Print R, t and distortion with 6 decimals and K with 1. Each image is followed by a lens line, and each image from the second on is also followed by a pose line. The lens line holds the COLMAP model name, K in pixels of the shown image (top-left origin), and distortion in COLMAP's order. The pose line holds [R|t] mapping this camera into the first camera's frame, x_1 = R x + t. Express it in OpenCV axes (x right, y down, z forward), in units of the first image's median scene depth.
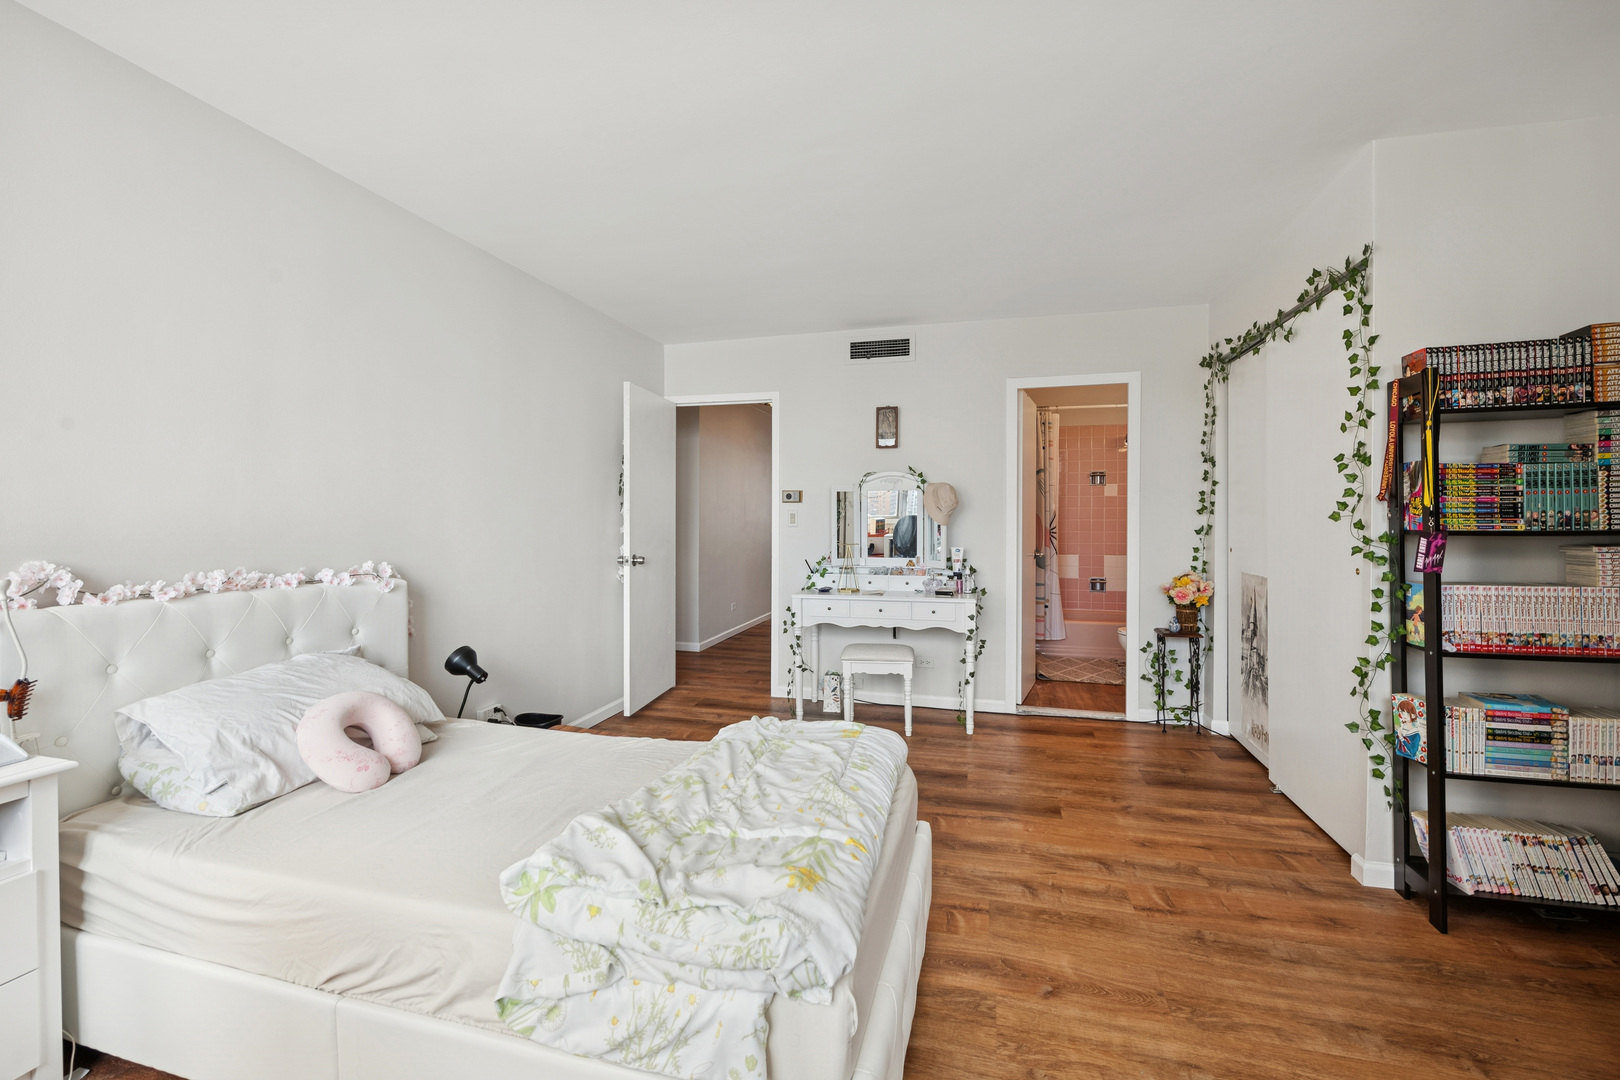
lens RADIAL K [[675.4, 0, 810.0], [0, 675.4, 540.0], [0, 0, 1]] dist [0.000064, -0.000196]
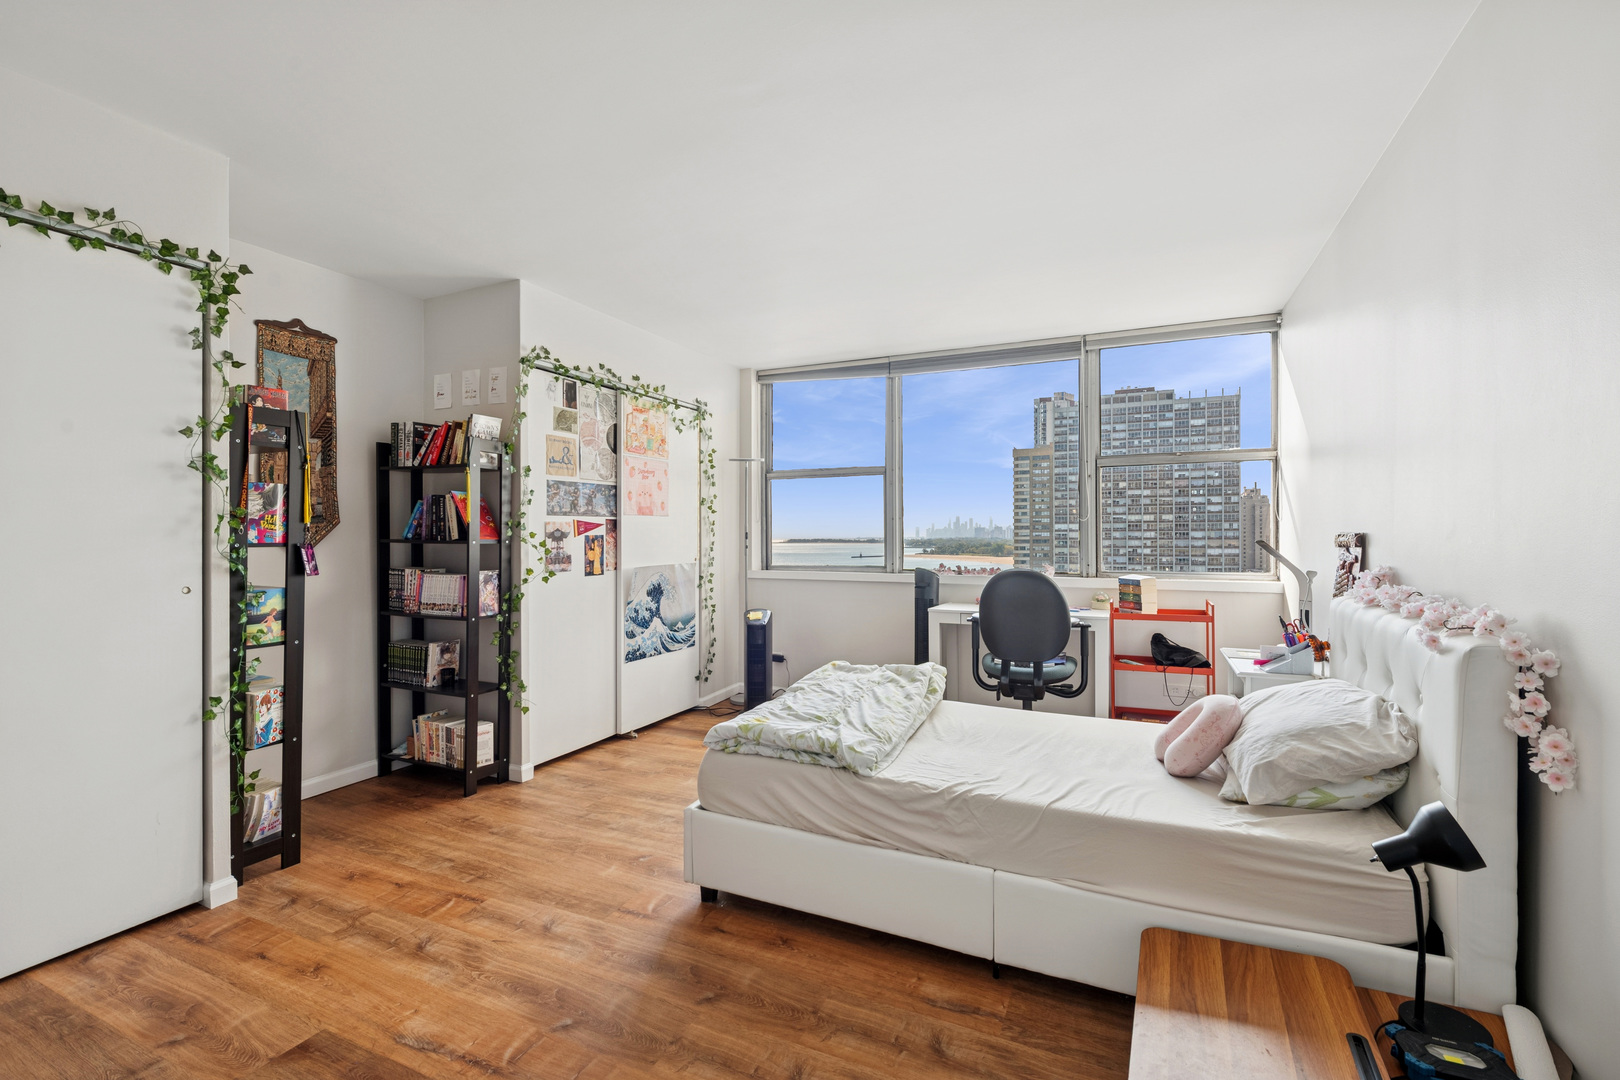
lens RADIAL K [[718.9, 0, 810.0], [0, 718.9, 540.0], [0, 0, 1]] dist [0.001228, 0.000266]
pose [[-0.986072, -0.000849, 0.166316, -0.201344], [0.006218, 0.999100, 0.041964, -0.061277], [-0.166201, 0.042414, -0.985179, 1.915913]]
